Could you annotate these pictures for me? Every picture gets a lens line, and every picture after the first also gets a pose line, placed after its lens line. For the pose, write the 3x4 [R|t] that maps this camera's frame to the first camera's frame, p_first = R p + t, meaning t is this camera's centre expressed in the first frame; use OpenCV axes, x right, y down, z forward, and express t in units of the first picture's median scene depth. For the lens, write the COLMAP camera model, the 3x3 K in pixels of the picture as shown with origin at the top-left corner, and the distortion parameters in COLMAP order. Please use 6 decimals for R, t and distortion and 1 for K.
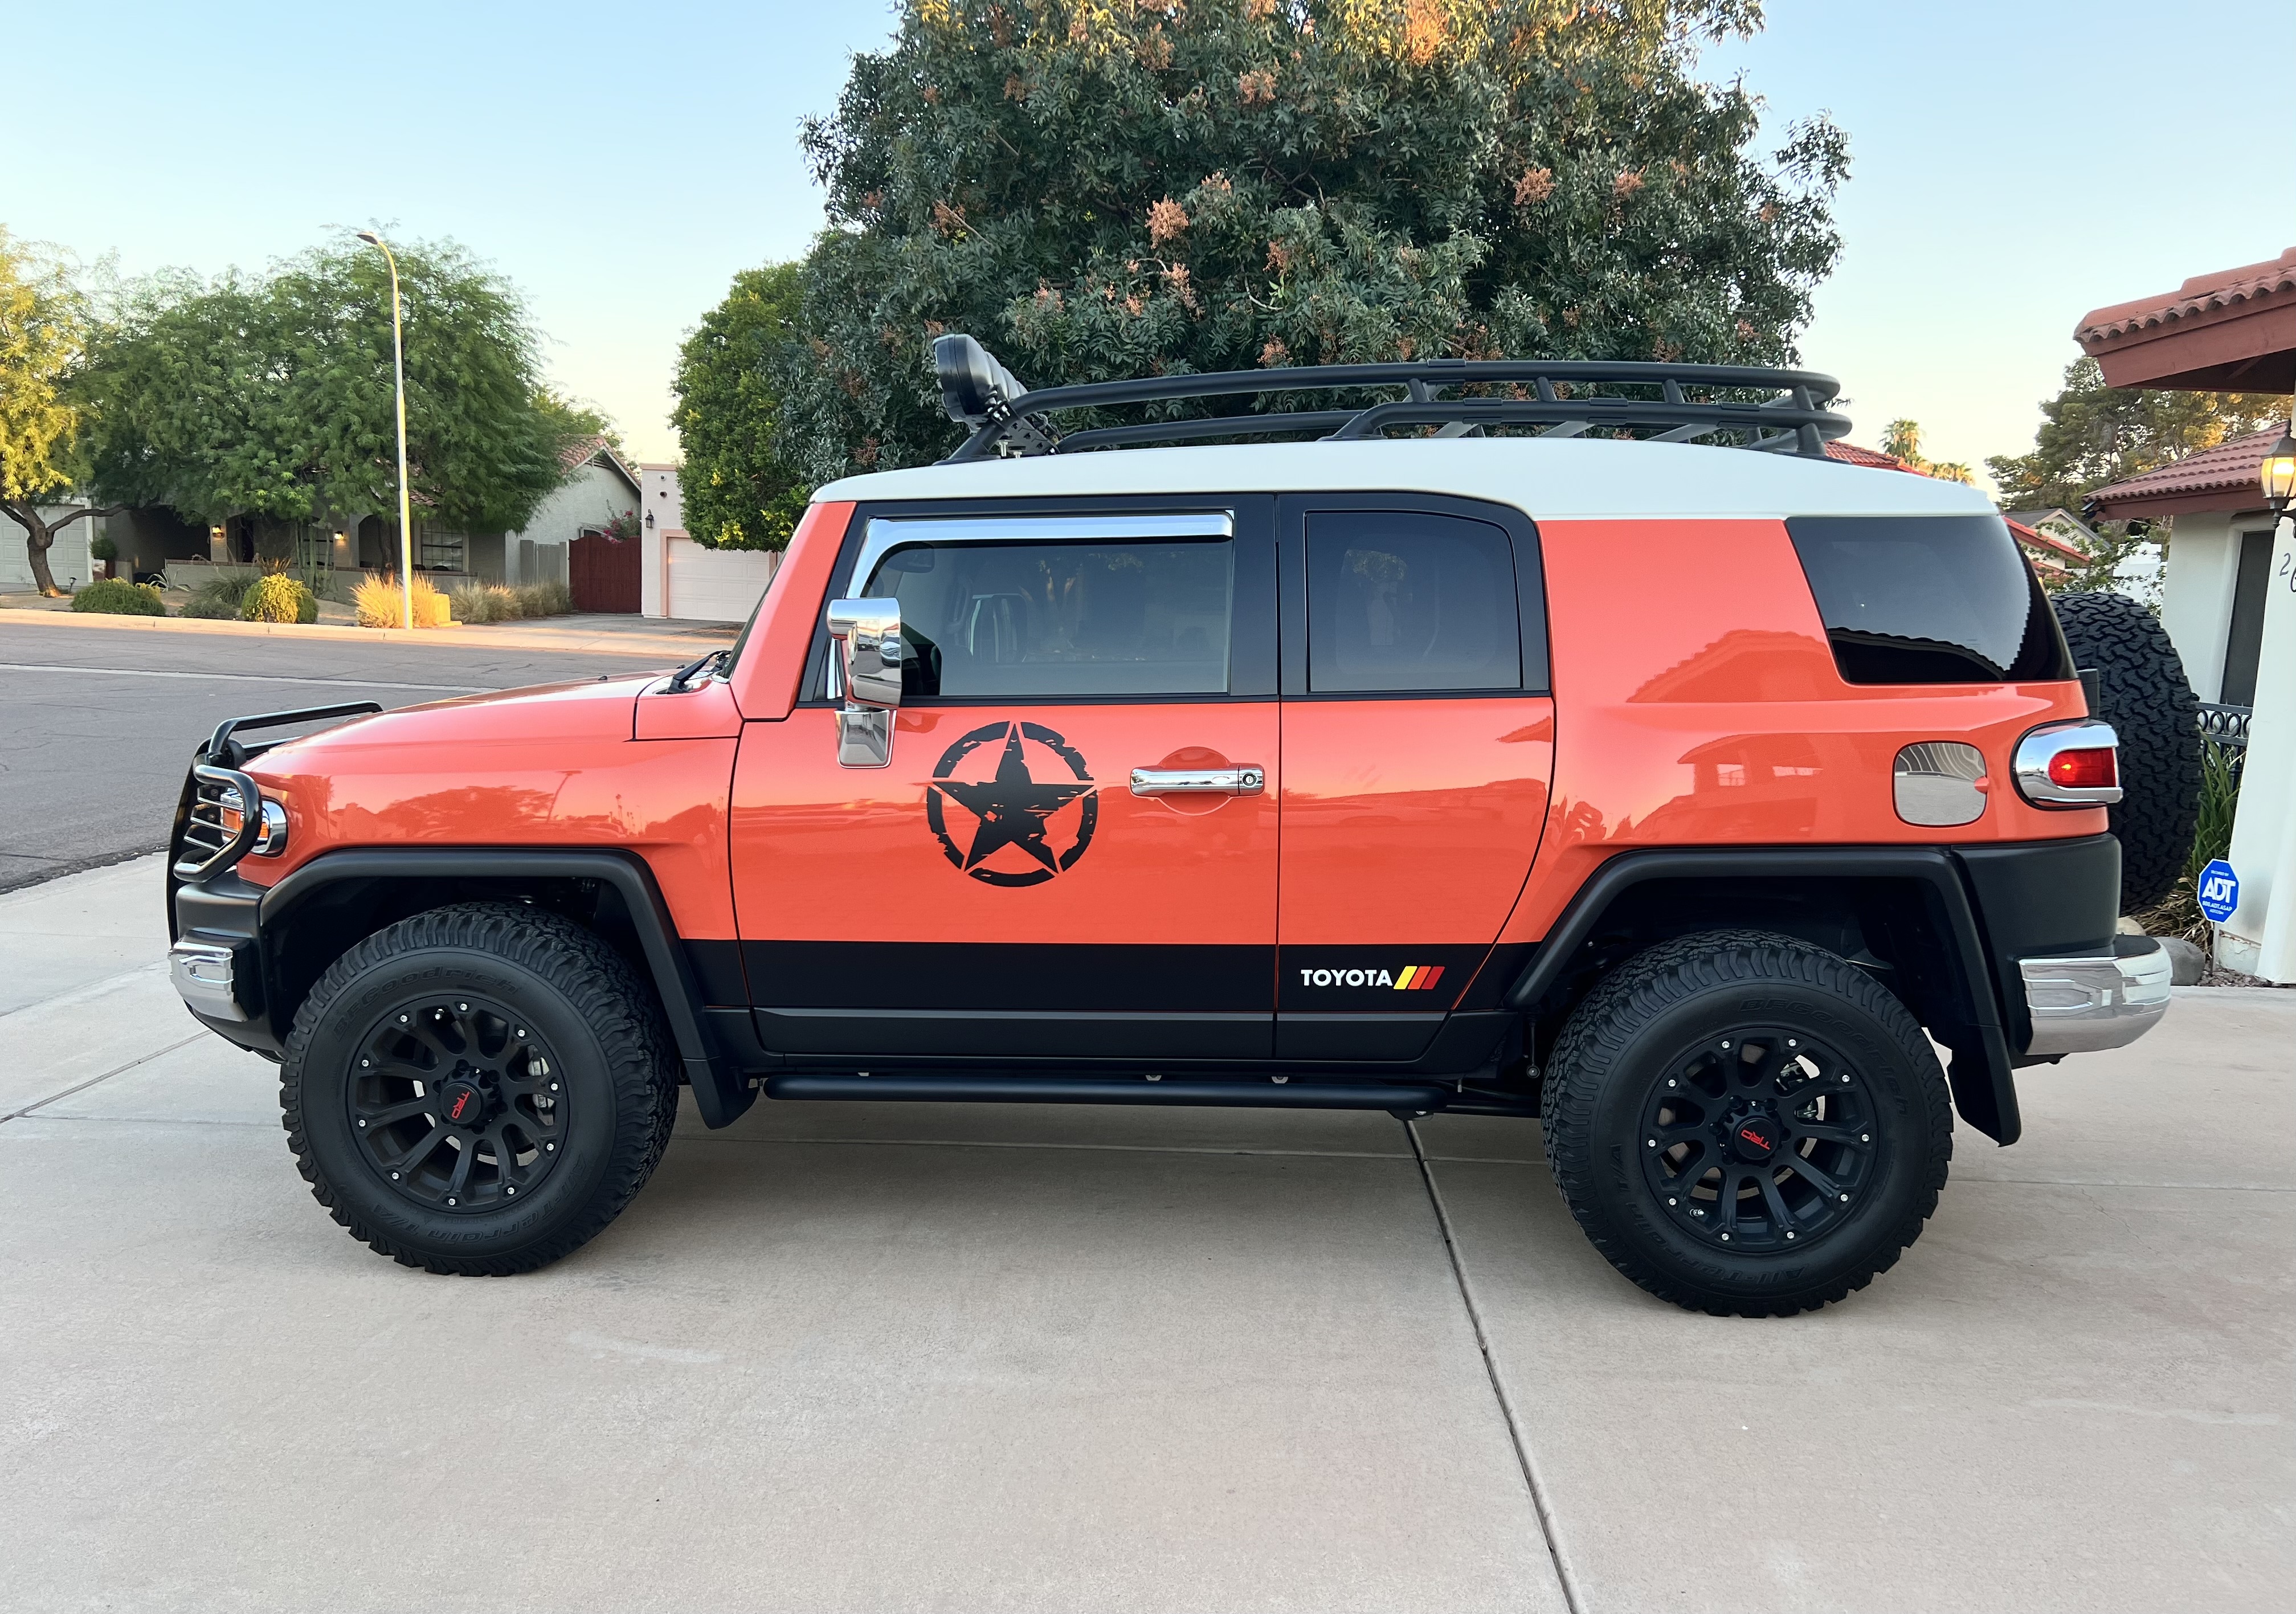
lens RADIAL K [[1655.6, 0, 1093.6], [0, 1655.6, 840.1], [0, 0, 1]] dist [0.083720, -0.131979]
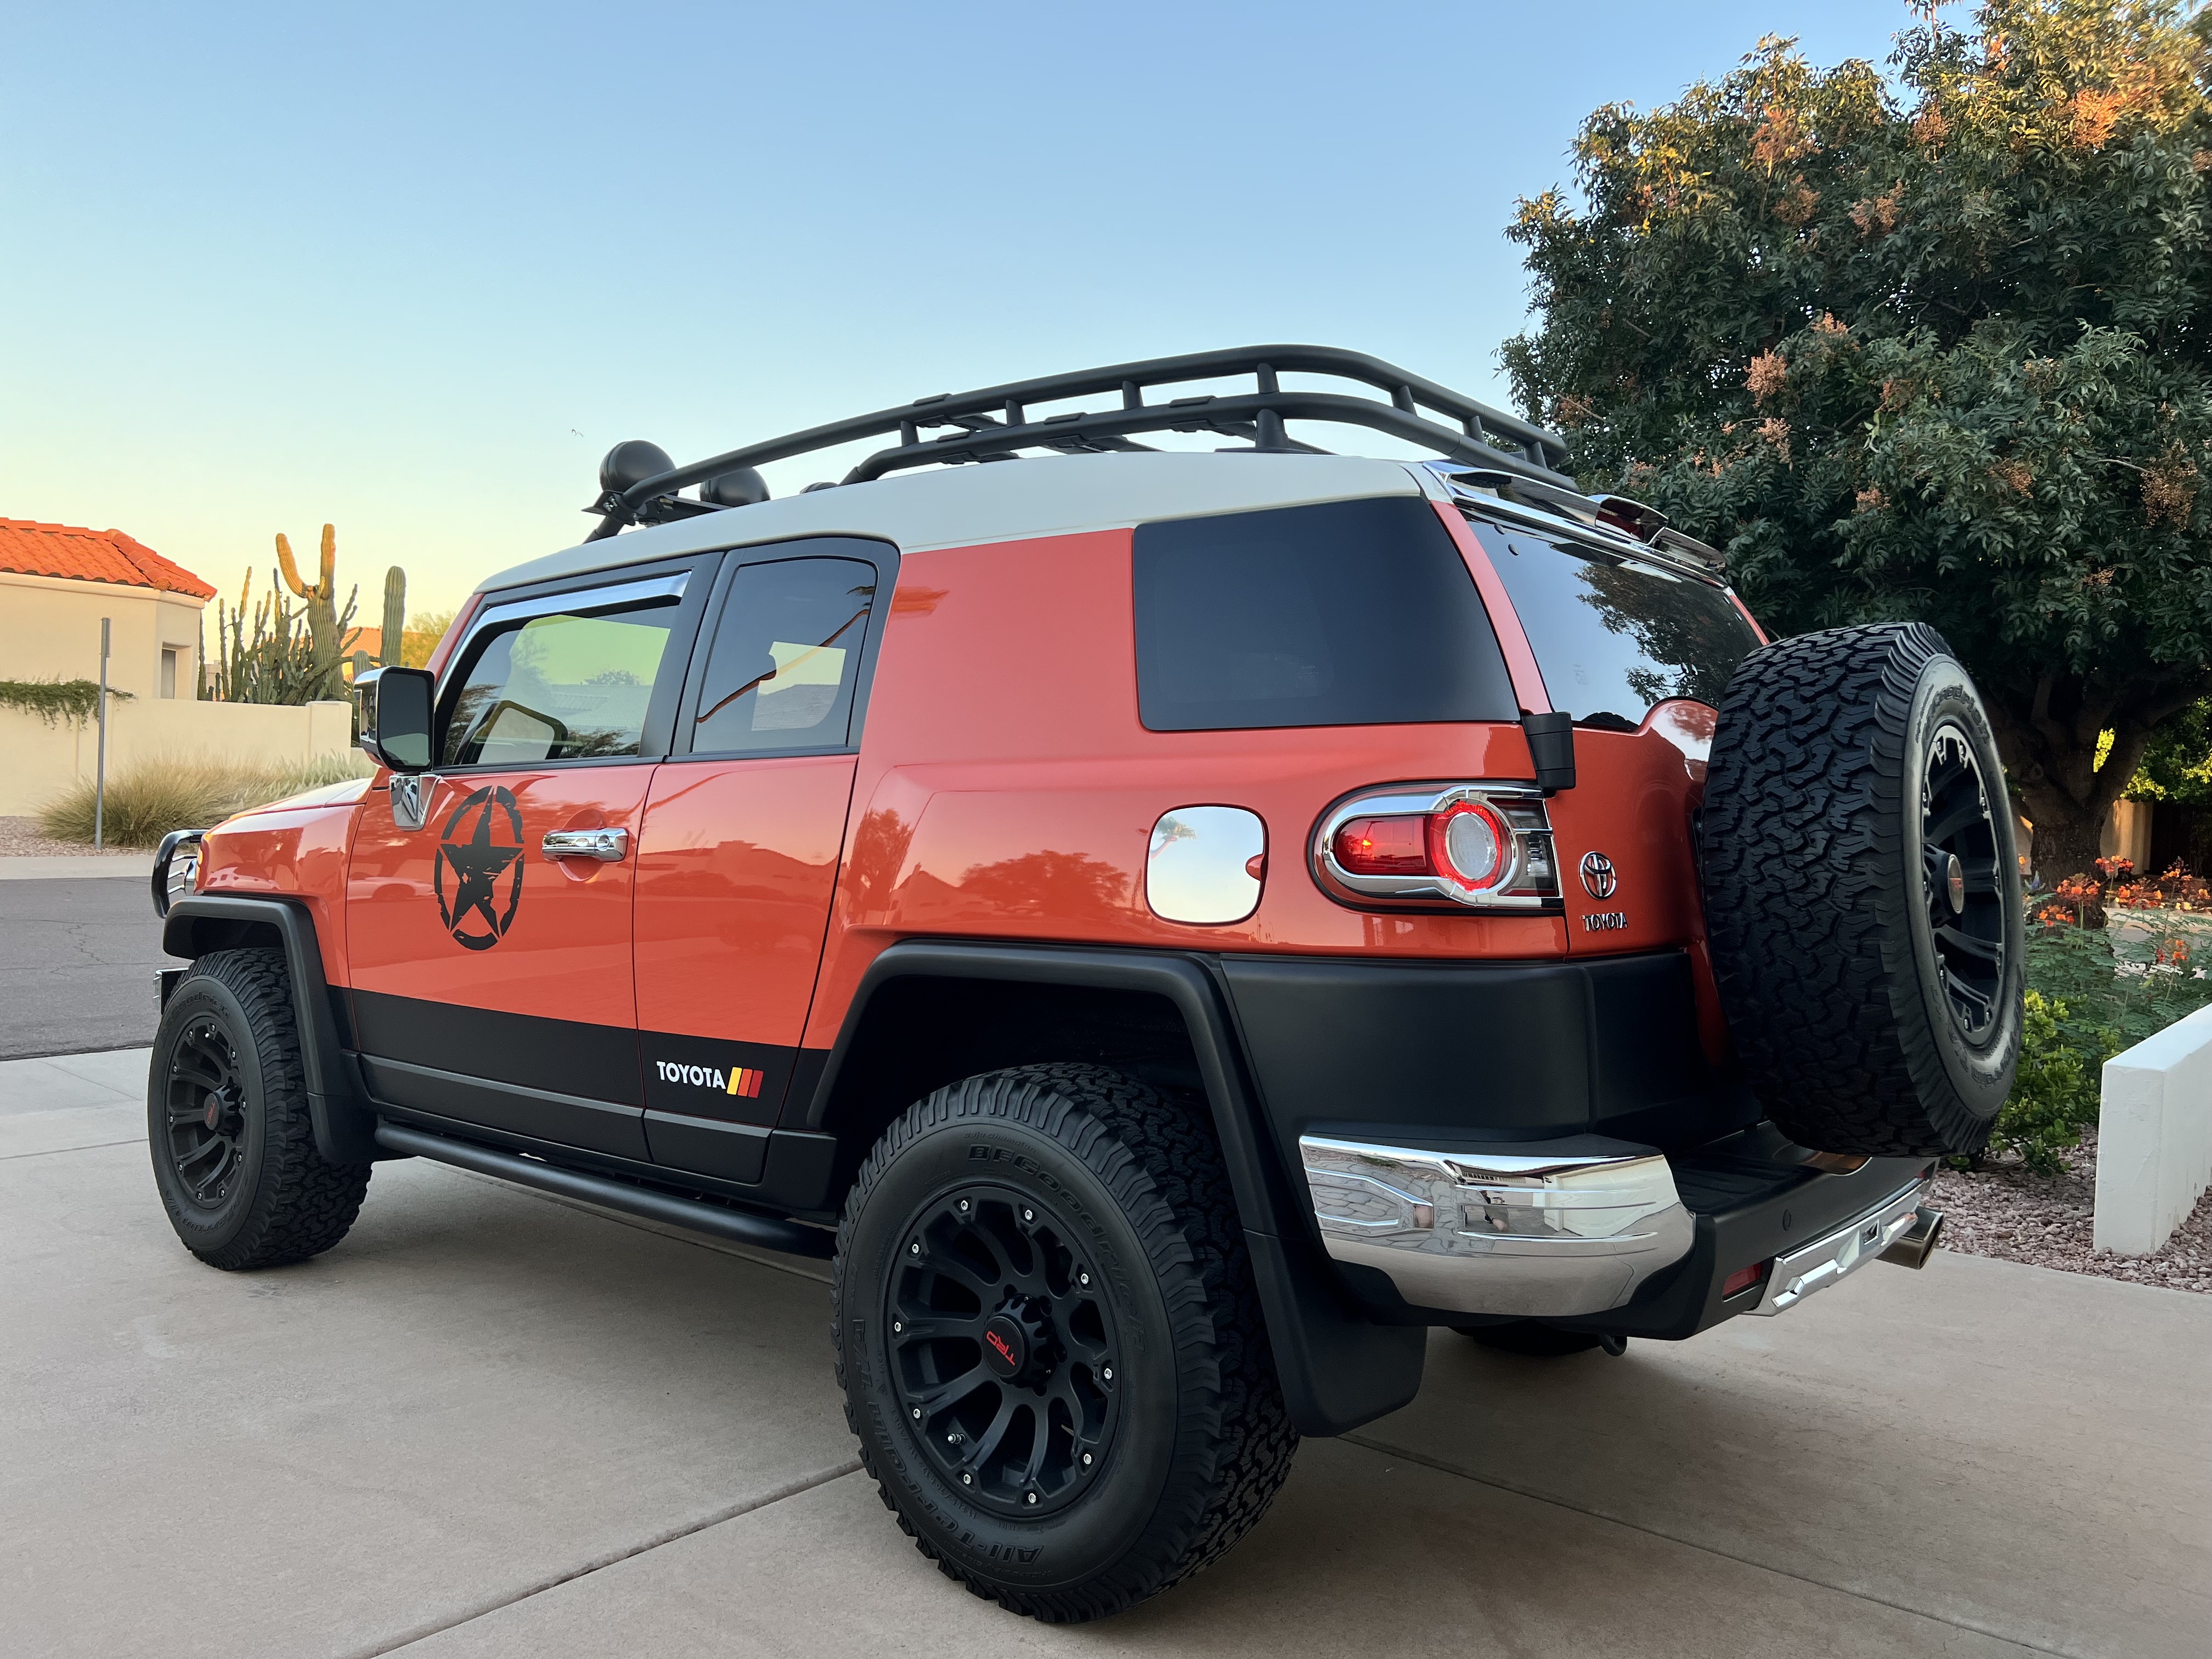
lens RADIAL K [[1597.1, 0, 1106.0], [0, 1597.1, 829.5], [0, 0, 1]] dist [0.012273, -0.001185]
pose [[0.818513, 0.012554, -0.574351, 0.808921], [-0.097637, 0.988256, -0.117543, 0.032585], [0.566131, 0.152289, 0.810126, 0.417953]]
